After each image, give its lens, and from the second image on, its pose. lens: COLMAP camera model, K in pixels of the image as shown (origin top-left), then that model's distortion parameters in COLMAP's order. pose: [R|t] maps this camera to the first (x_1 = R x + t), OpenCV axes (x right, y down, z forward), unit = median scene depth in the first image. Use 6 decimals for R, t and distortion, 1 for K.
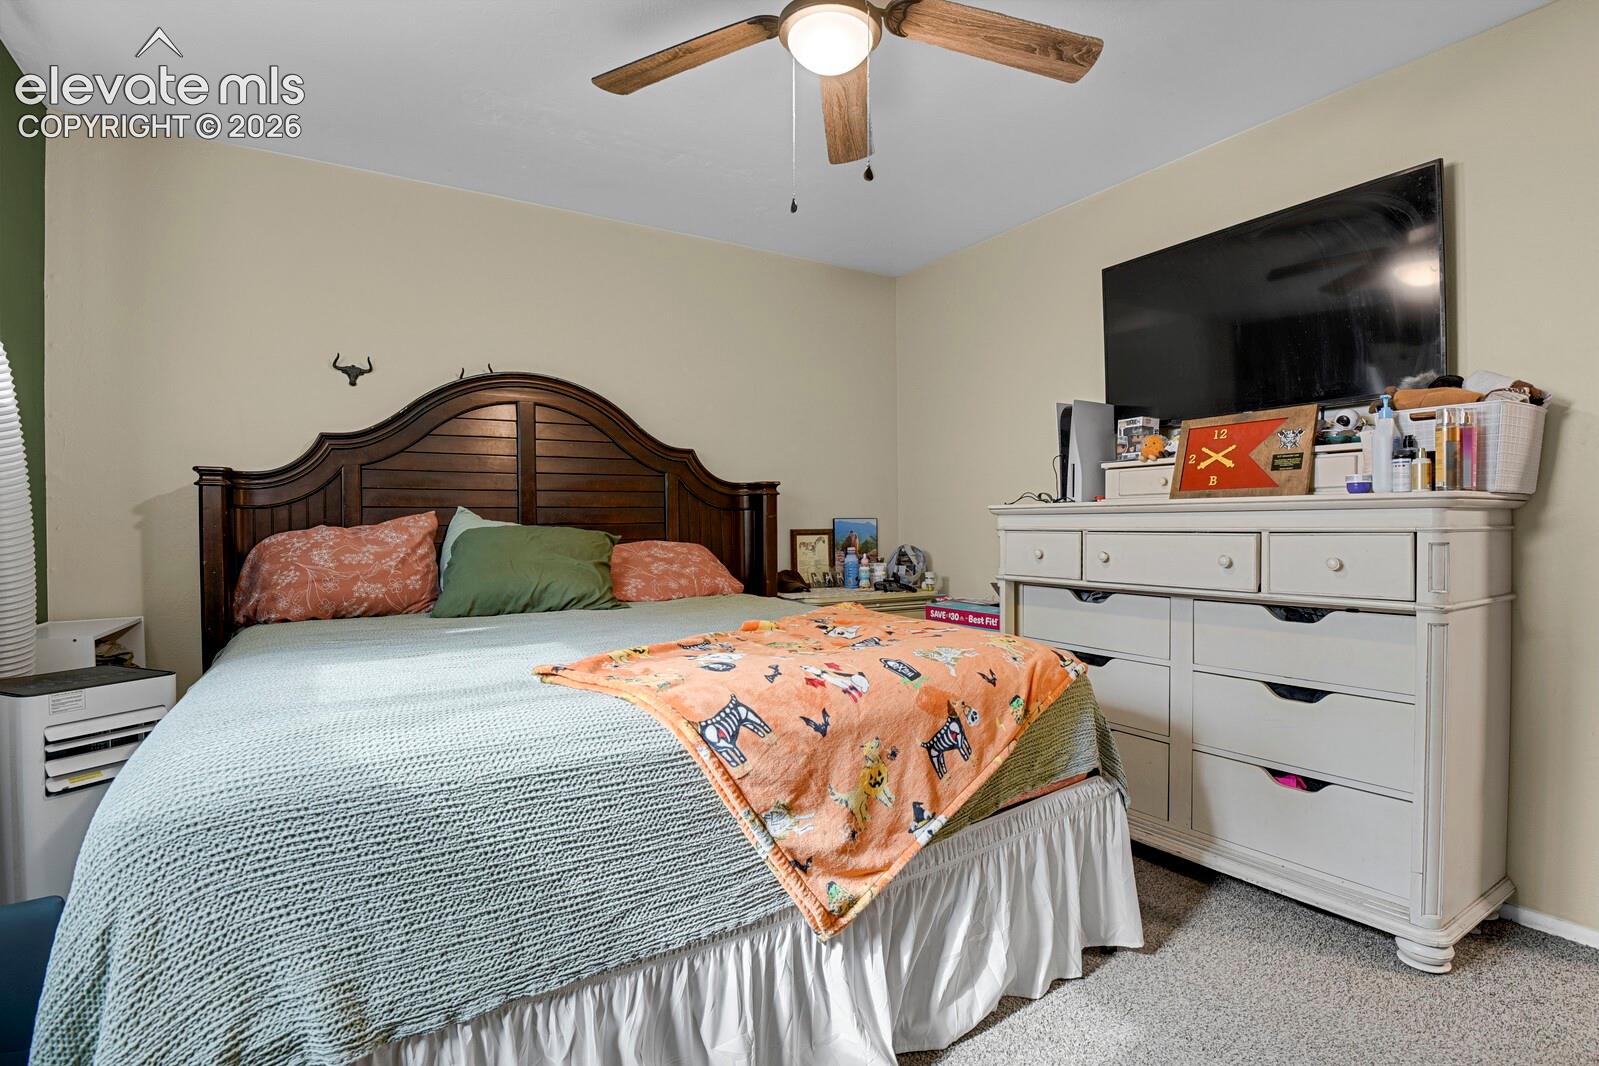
lens RADIAL K [[778.1, 0, 808.9], [0, 778.1, 530.6], [0, 0, 1]] dist [-0.029684, 0.000186]
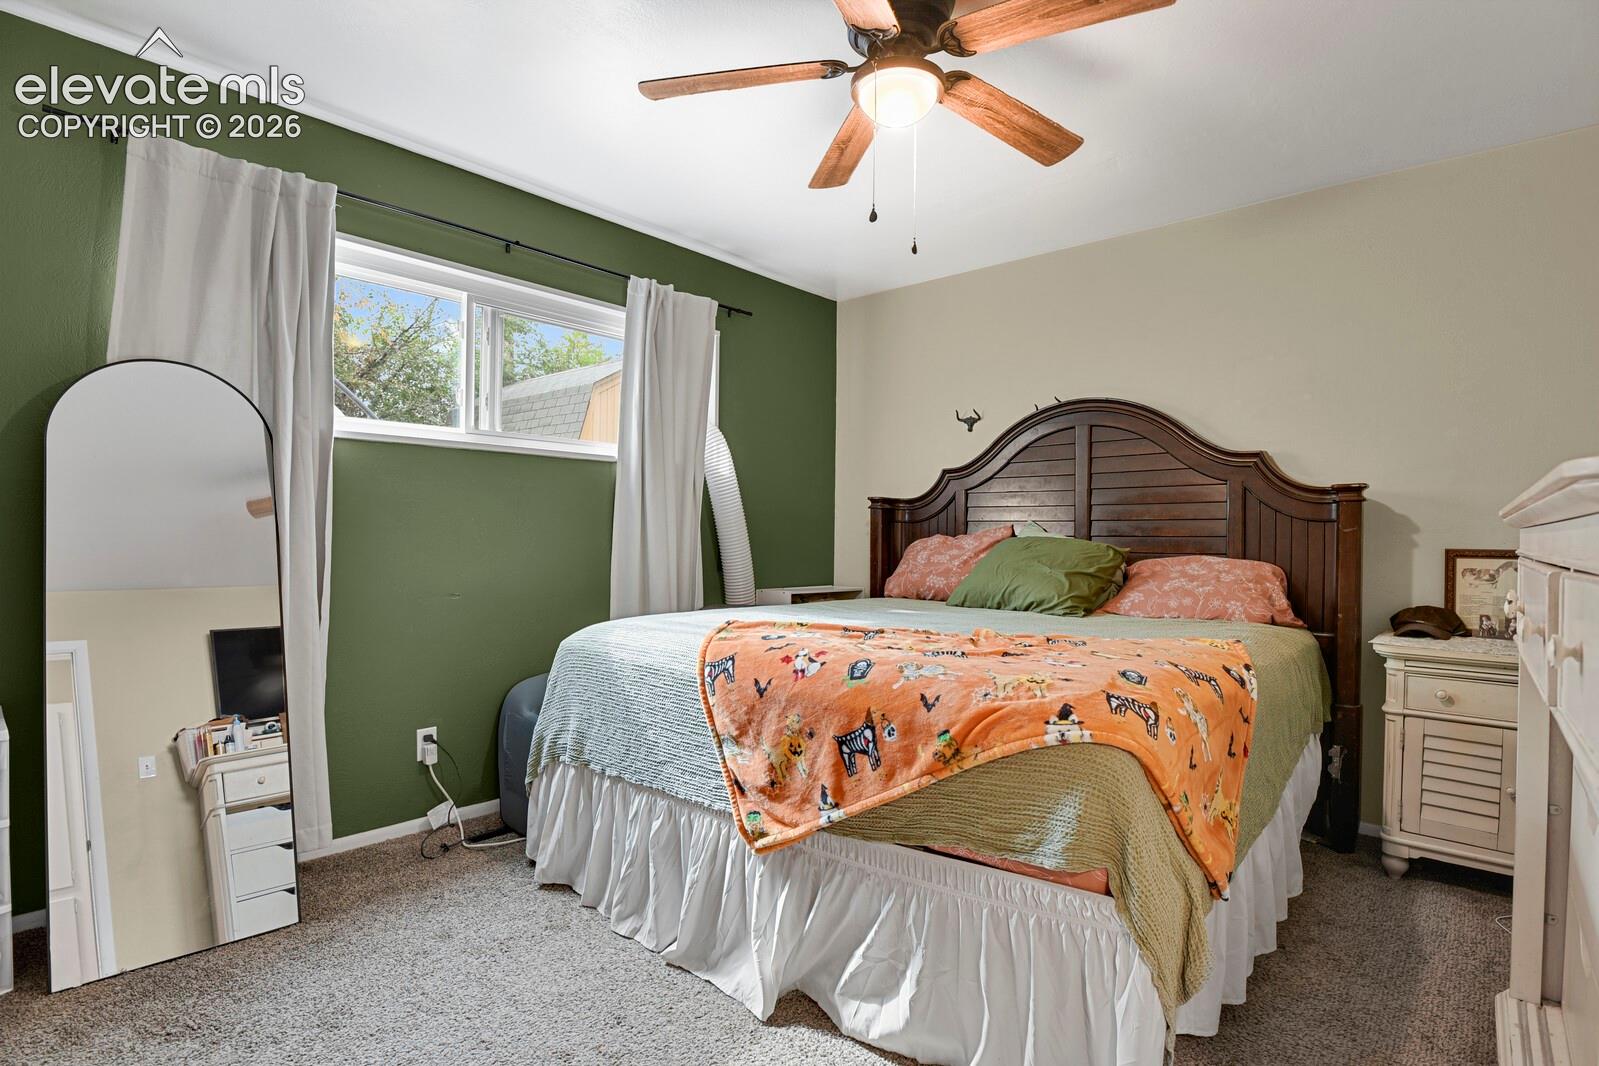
lens RADIAL K [[778.1, 0, 811.9], [0, 778.1, 530.8], [0, 0, 1]] dist [-0.029684, 0.000186]
pose [[0.284428, 0.004437, -0.958687, 1.150347], [-0.021919, 0.999758, -0.001876, -0.010492], [0.958447, 0.021547, 0.284456, 0.635394]]
